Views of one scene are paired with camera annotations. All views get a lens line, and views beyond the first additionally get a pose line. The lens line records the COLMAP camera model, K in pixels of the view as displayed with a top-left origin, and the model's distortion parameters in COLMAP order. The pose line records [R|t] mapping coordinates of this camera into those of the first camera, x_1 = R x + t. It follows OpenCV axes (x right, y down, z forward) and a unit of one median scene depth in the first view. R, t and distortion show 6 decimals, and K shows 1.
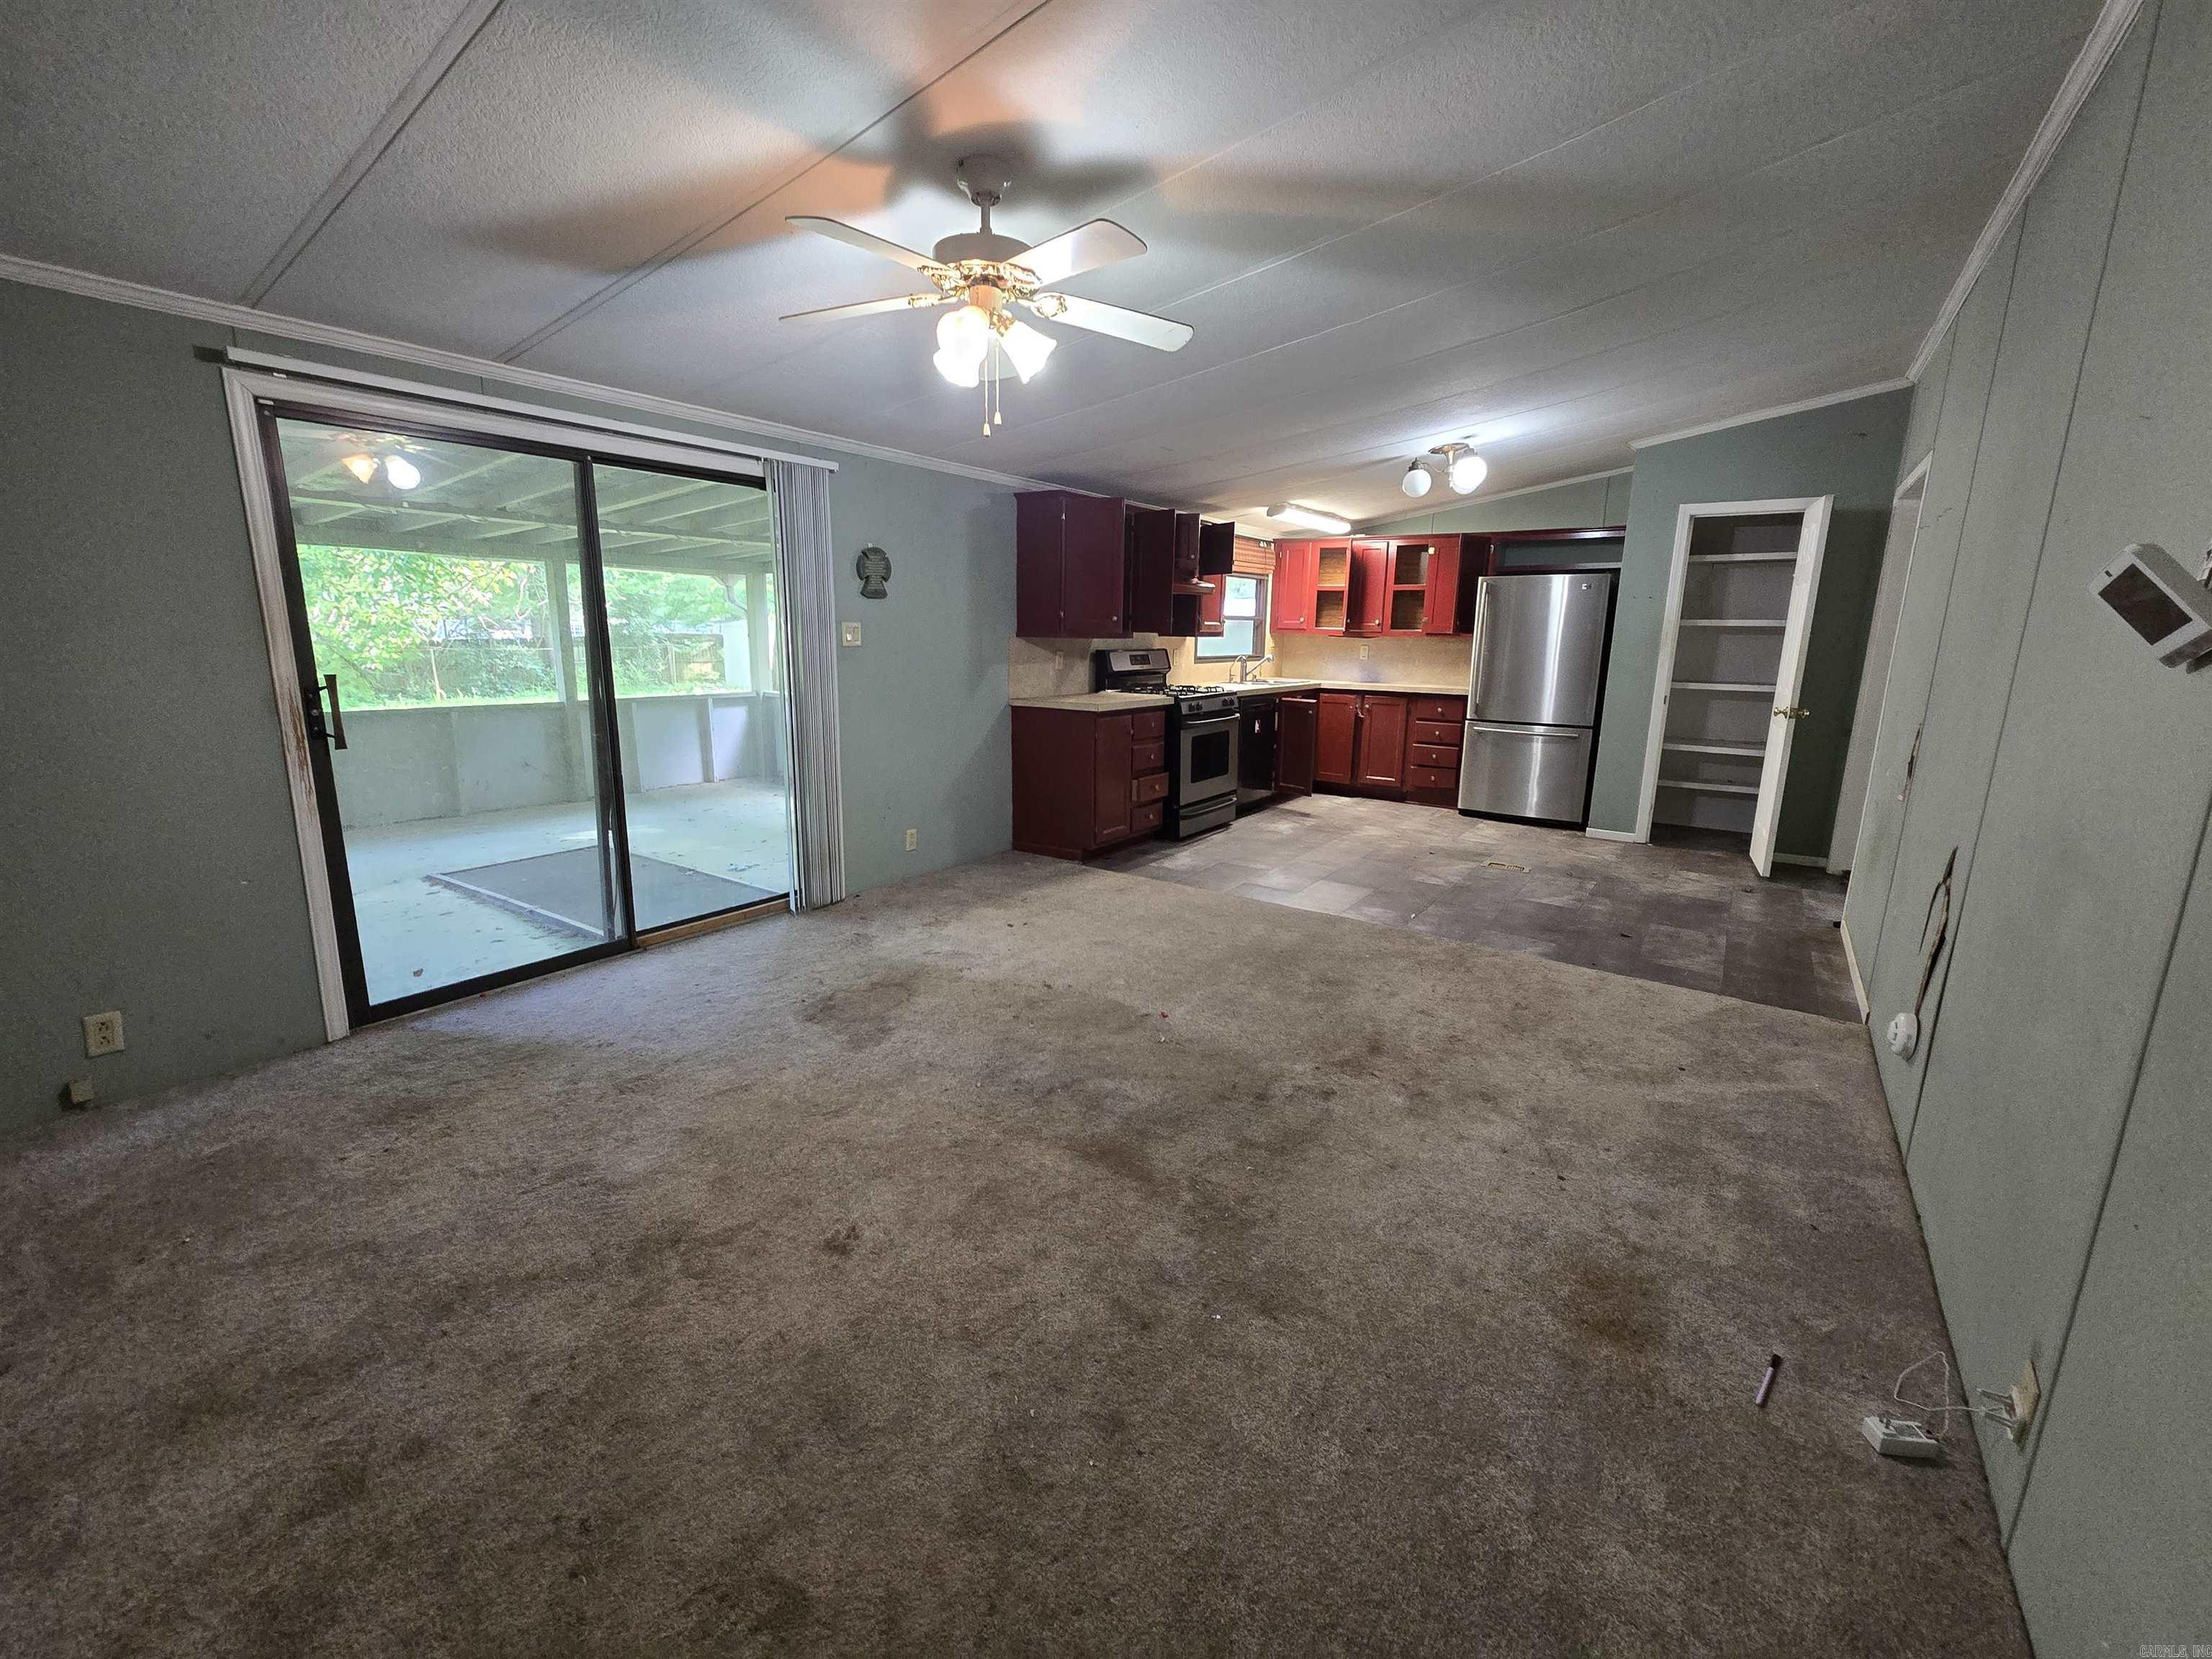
lens RADIAL K [[911.5, 0, 1106.1], [0, 911.5, 821.5], [0, 0, 1]] dist [-0.005805, 0.002132]
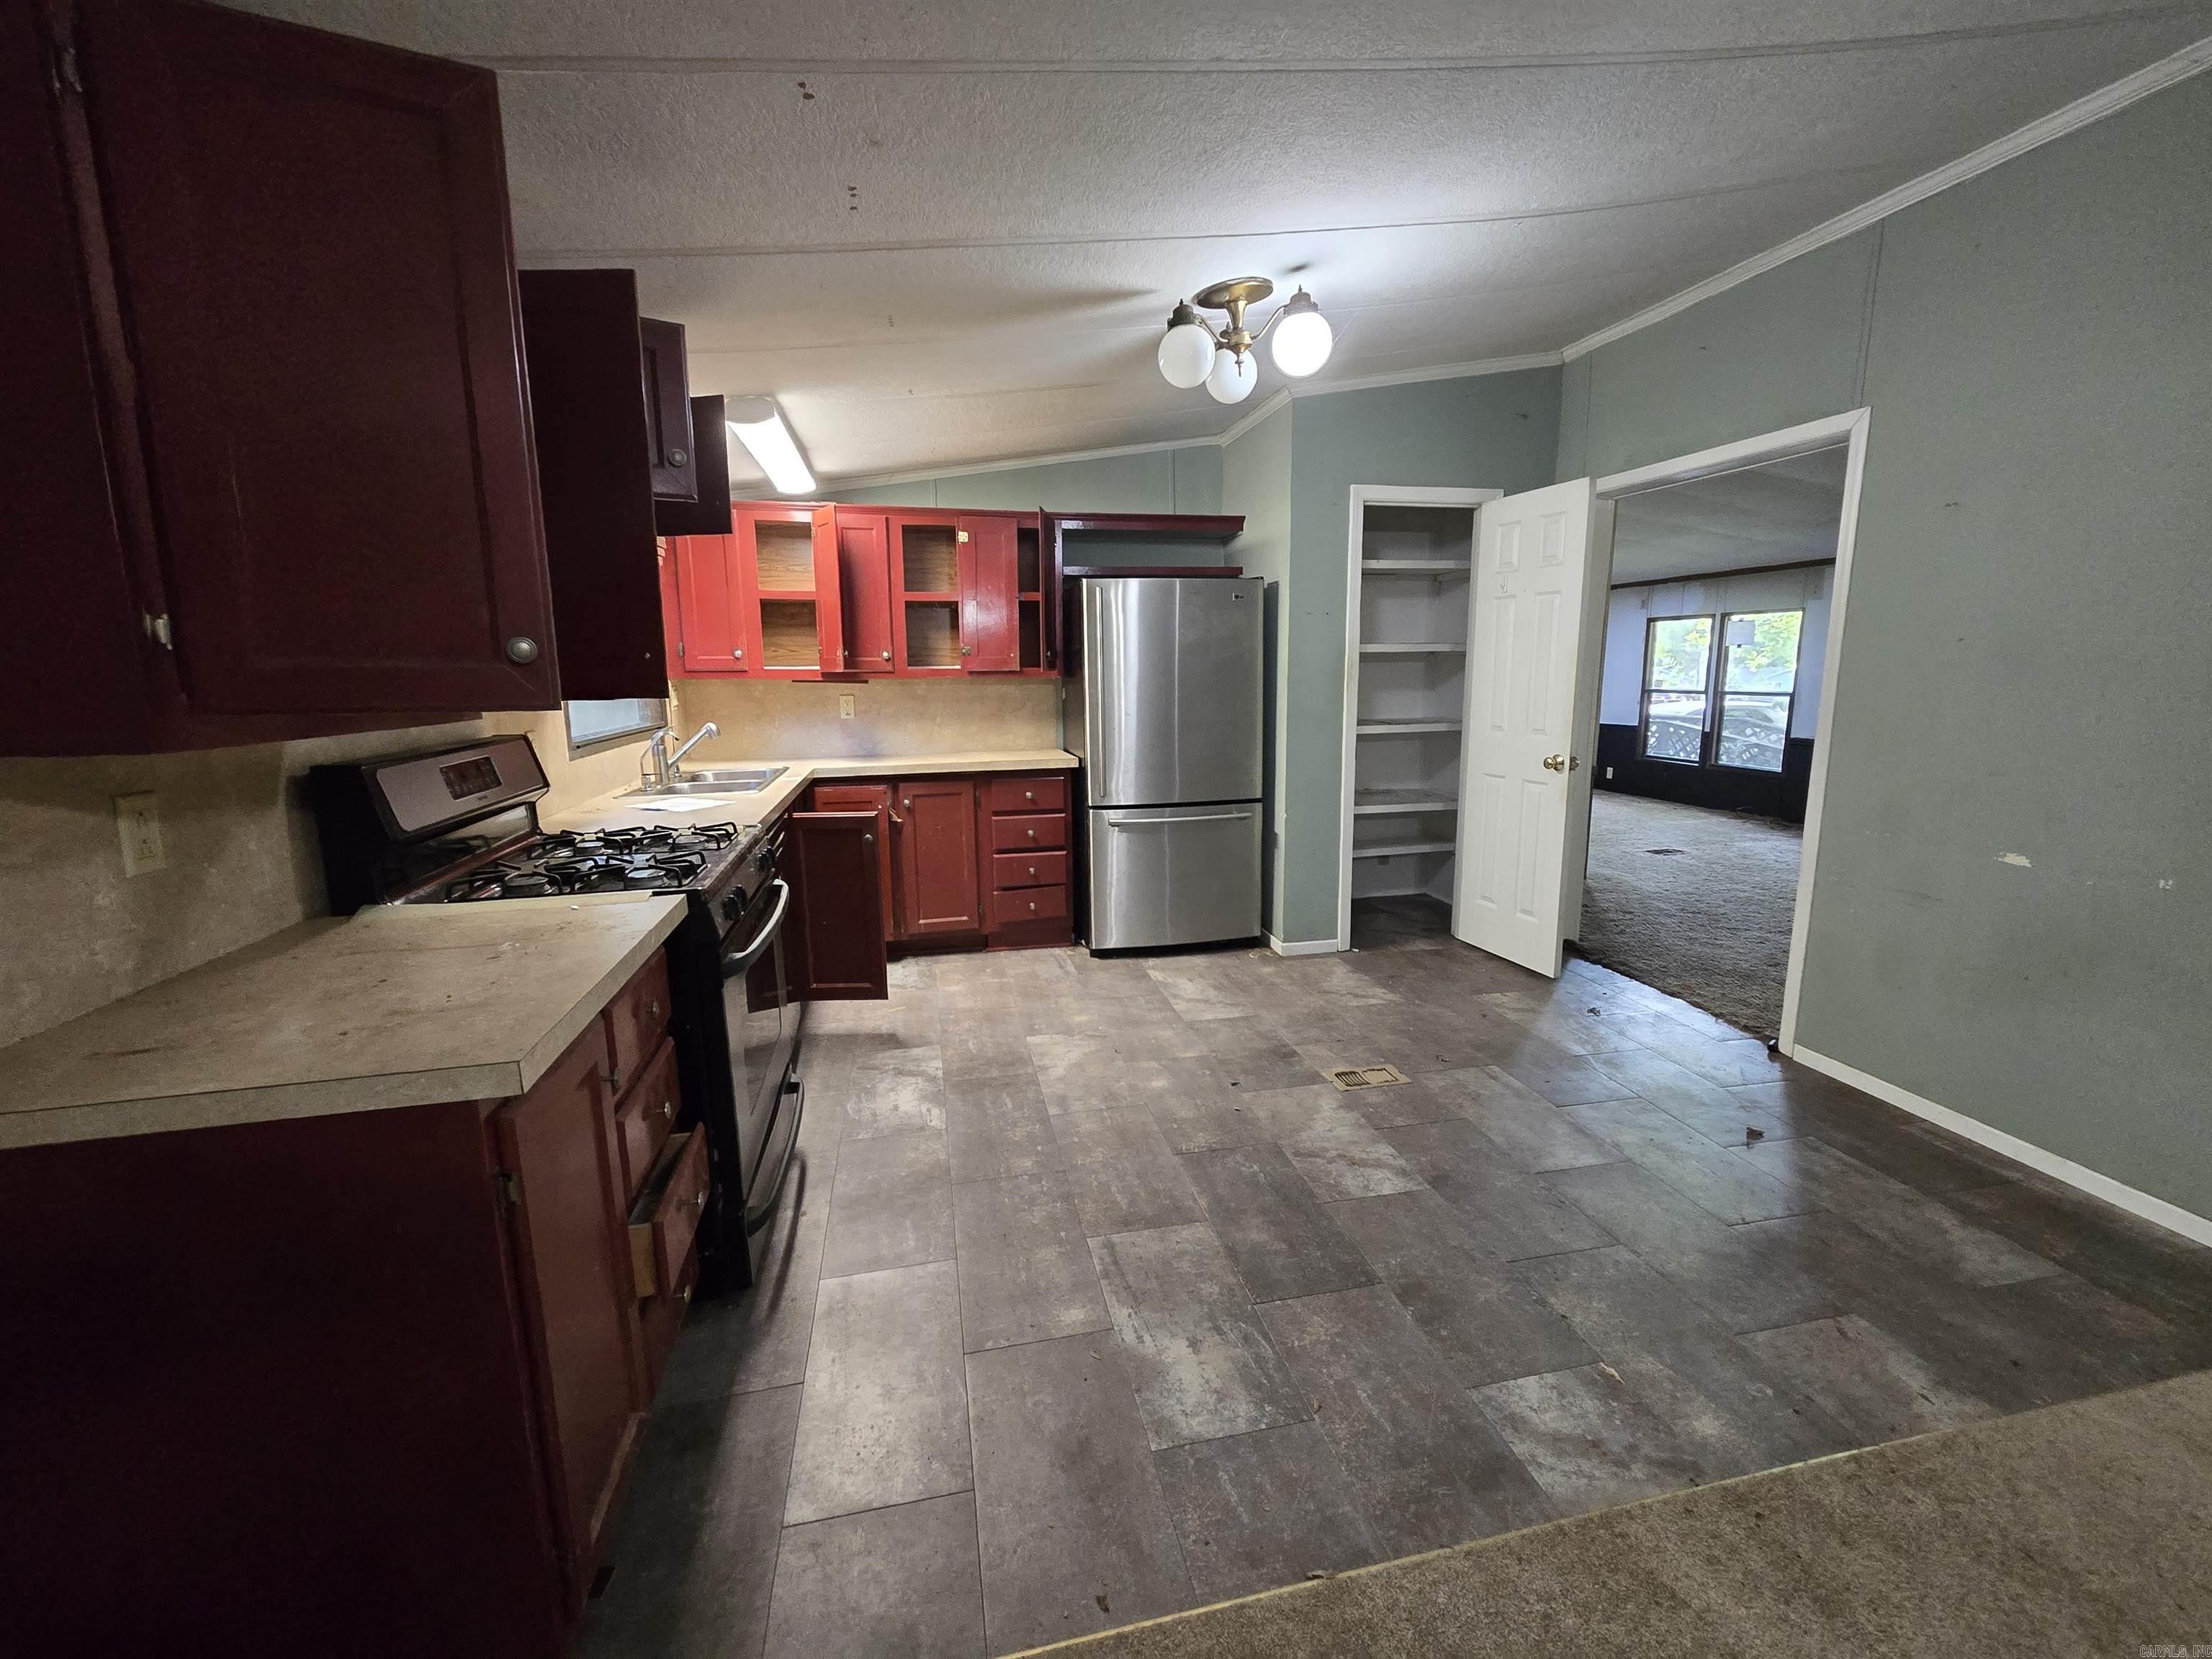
lens RADIAL K [[911.5, 0, 1109.9], [0, 911.5, 812.7], [0, 0, 1]] dist [-0.005805, 0.002132]
pose [[0.676330, -0.139639, 0.723242, -0.050082], [0.172633, 0.984569, 0.028659, -0.142091], [-0.716083, 0.105473, 0.690000, 0.644150]]
